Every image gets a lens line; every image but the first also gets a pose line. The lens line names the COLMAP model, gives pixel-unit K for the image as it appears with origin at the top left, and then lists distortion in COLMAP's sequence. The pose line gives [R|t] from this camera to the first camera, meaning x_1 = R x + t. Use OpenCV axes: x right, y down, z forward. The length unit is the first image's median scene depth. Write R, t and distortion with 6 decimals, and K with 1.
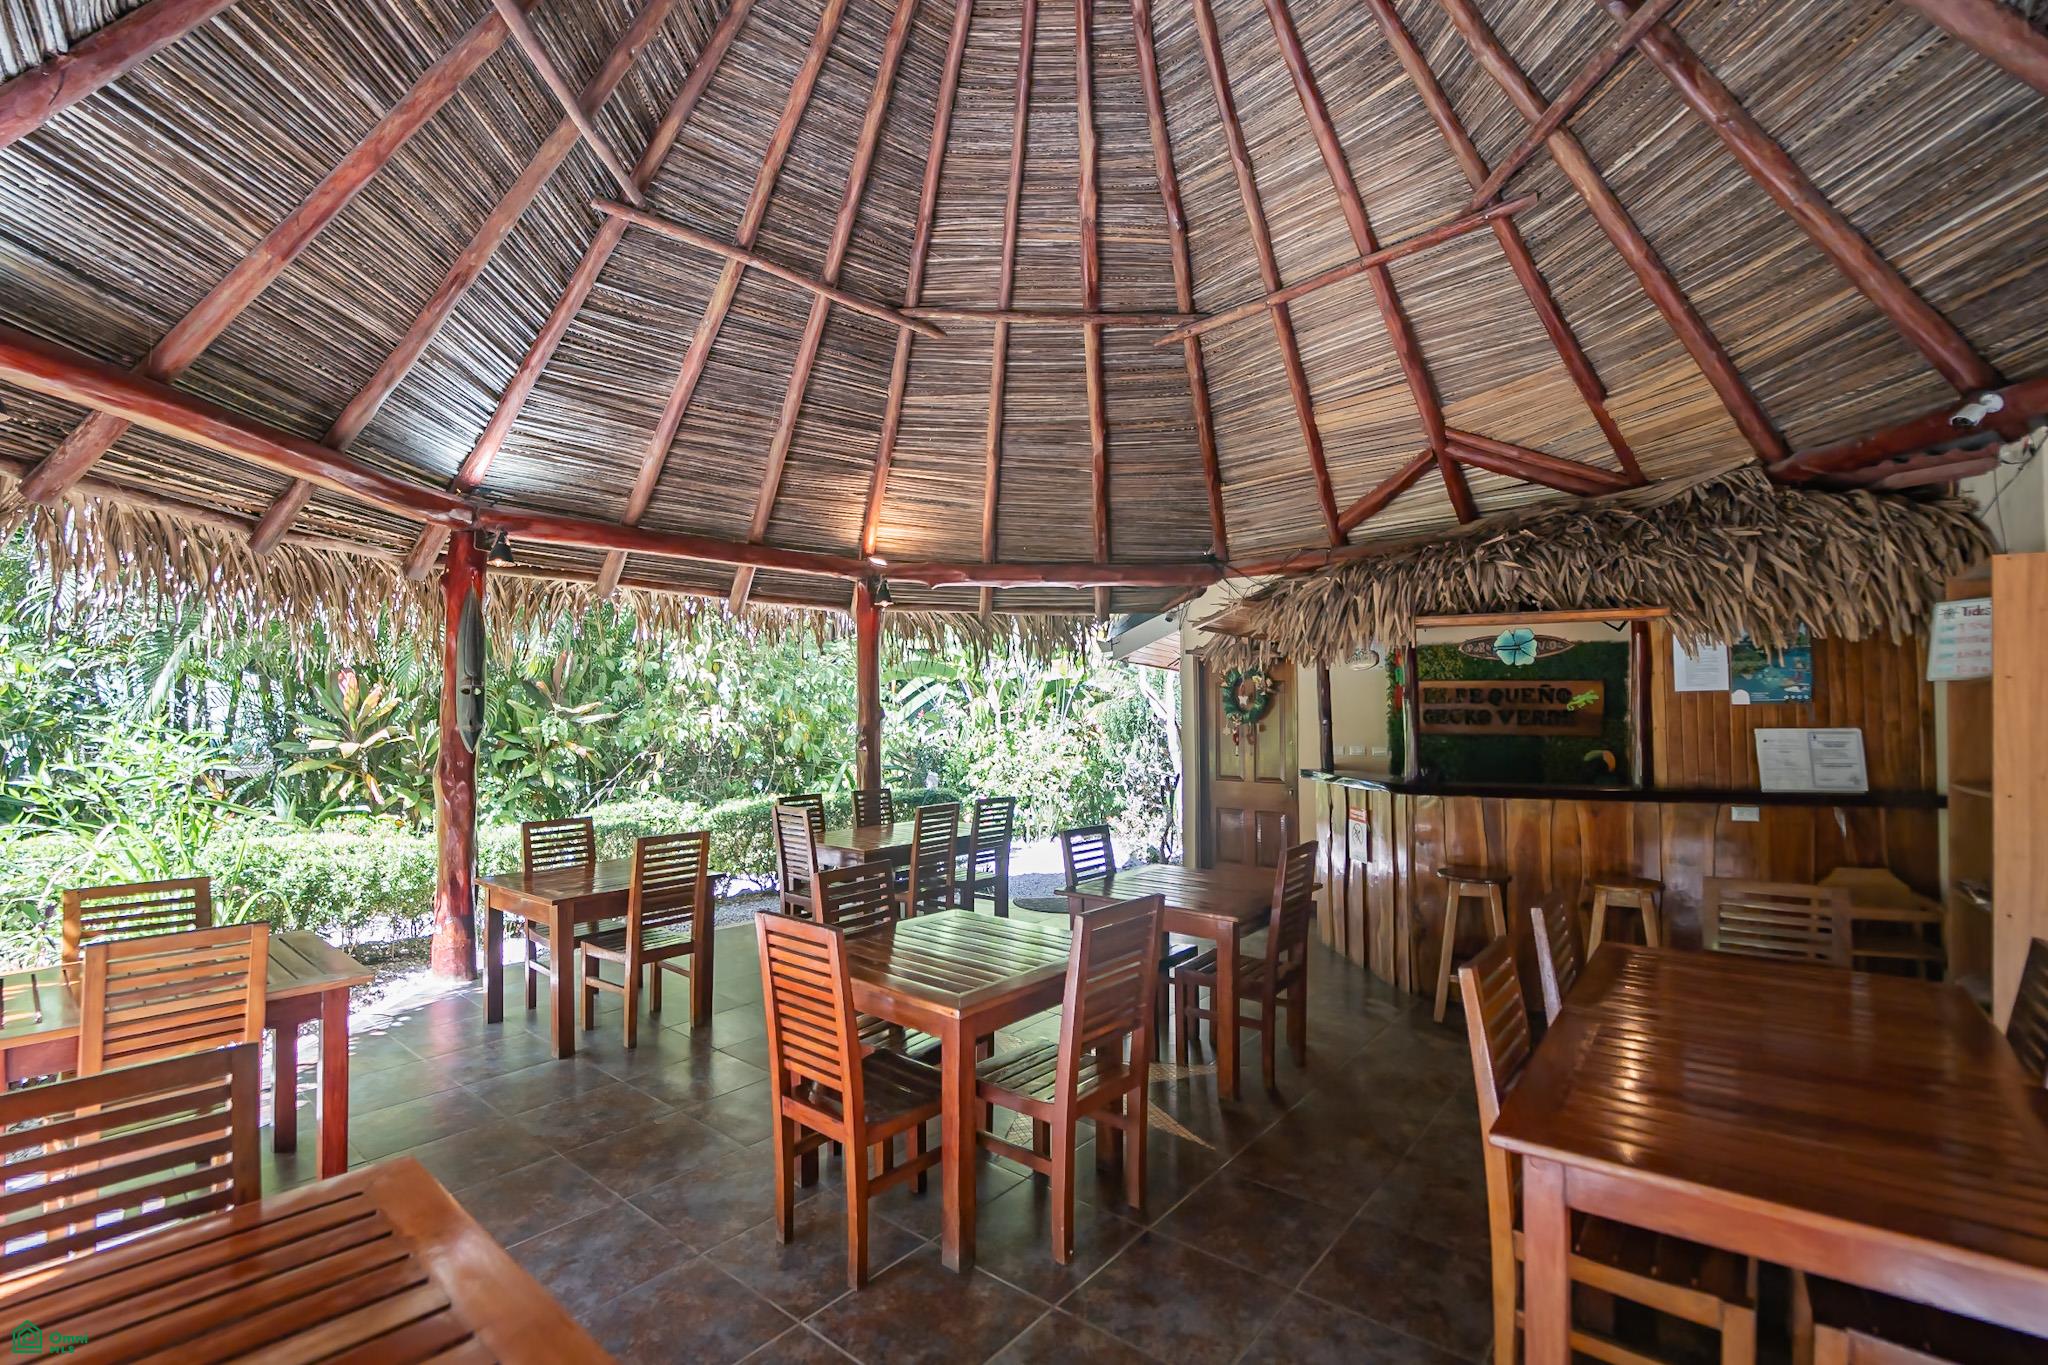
lens RADIAL K [[821.6, 0, 1032.0], [0, 821.6, 699.7], [0, 0, 1]] dist [0.000114, -0.000064]
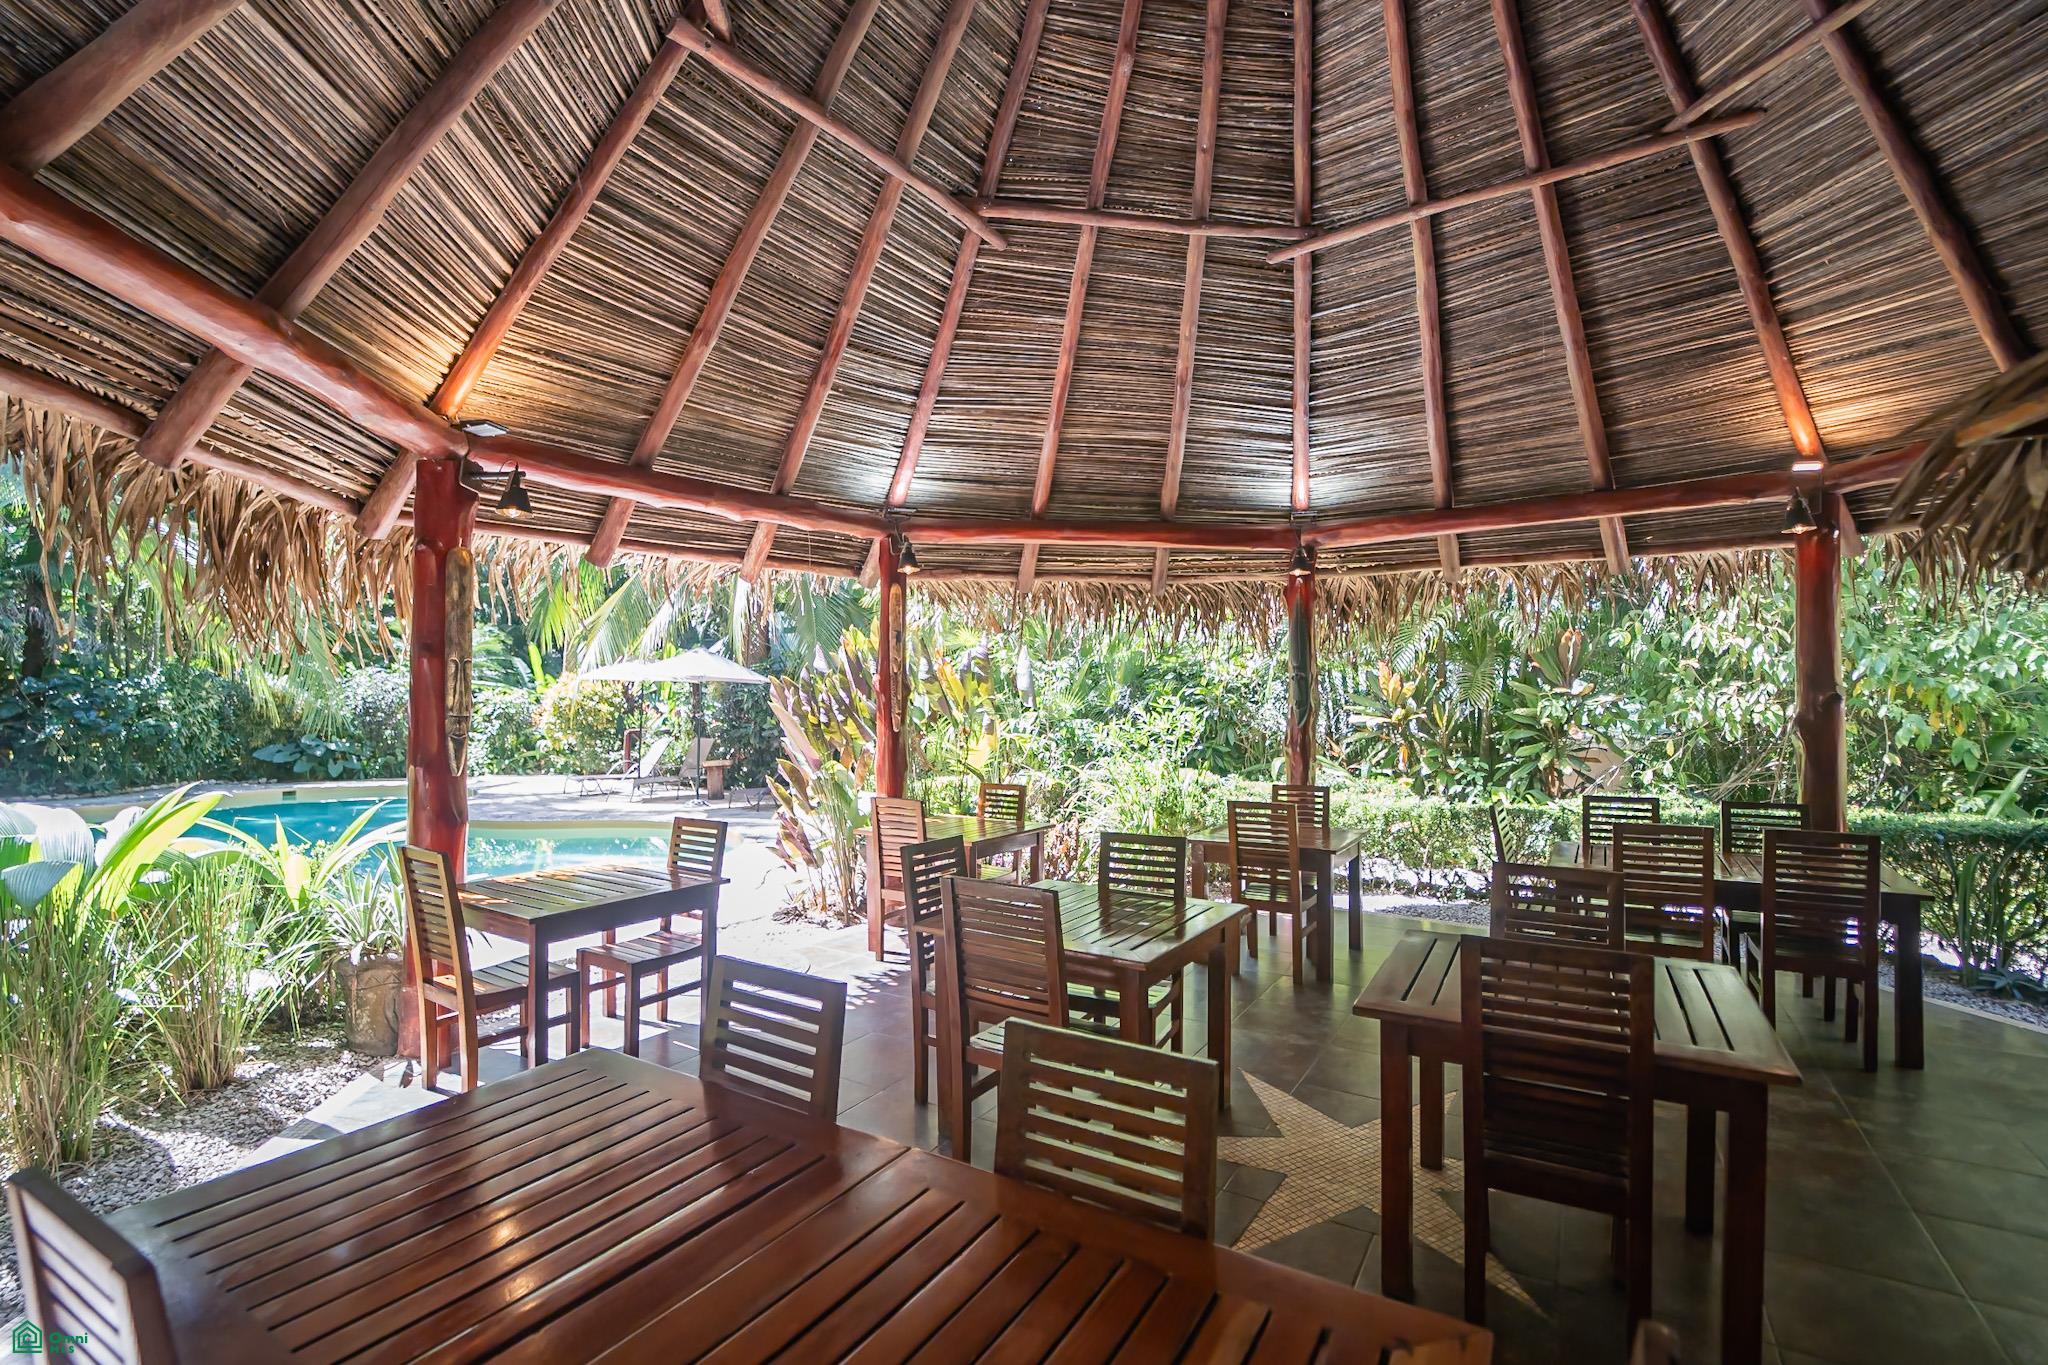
lens RADIAL K [[821.6, 0, 1032.0], [0, 821.6, 699.7], [0, 0, 1]] dist [0.000114, -0.000064]
pose [[0.241737, 0.010132, -0.970289, 0.426130], [0.022361, 0.999622, 0.016010, -0.004984], [0.970084, -0.025567, 0.241419, 0.303050]]
